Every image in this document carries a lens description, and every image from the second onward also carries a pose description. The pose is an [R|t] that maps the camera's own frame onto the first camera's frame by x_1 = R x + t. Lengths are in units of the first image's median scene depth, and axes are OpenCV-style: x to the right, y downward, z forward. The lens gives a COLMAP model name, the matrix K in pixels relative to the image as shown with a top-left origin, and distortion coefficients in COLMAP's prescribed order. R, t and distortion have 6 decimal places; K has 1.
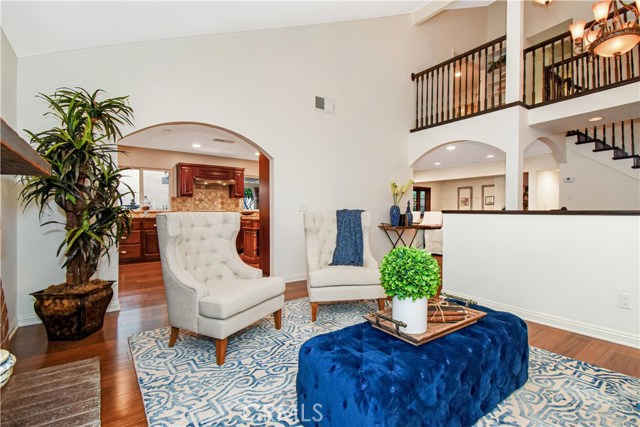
lens RADIAL K [[296.9, 0, 331.2], [0, 296.9, 214.0], [0, 0, 1]] dist [-0.000252, -0.000107]
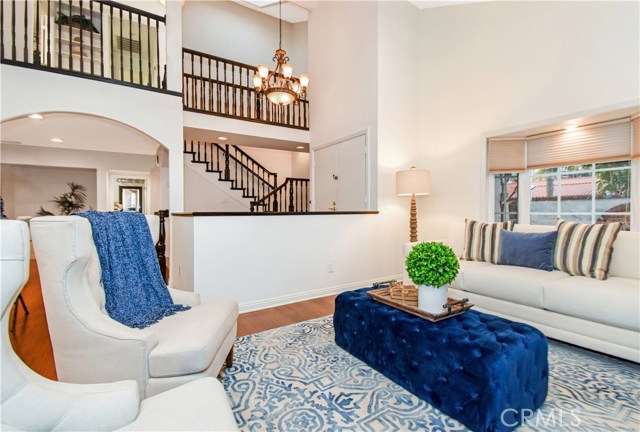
lens RADIAL K [[305.4, 0, 345.5], [0, 305.4, 212.1], [0, 0, 1]] dist [0.020563, -0.000163]
pose [[0.015251, -0.002558, 0.999880, -0.579857], [0.021954, 0.999756, 0.002223, -0.010729], [-0.999643, 0.021918, 0.015304, 0.769484]]
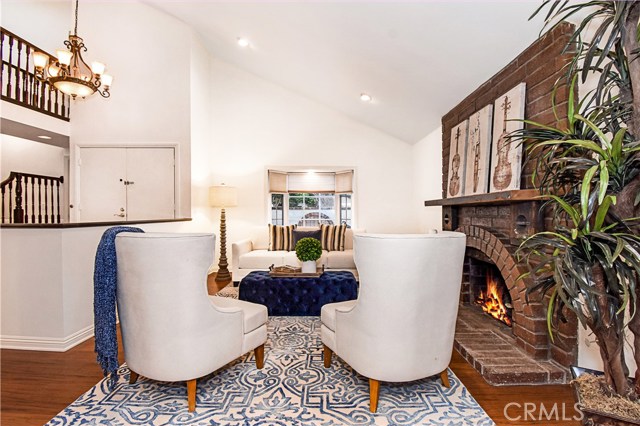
lens RADIAL K [[294.7, 0, 320.0], [0, 294.7, 203.8], [0, 0, 1]] dist [0.014299, -0.000056]
pose [[-0.793008, 0.015169, 0.609022, -0.692539], [0.005351, 0.999825, -0.017936, -0.060572], [-0.609187, -0.010965, -0.792951, 1.590986]]
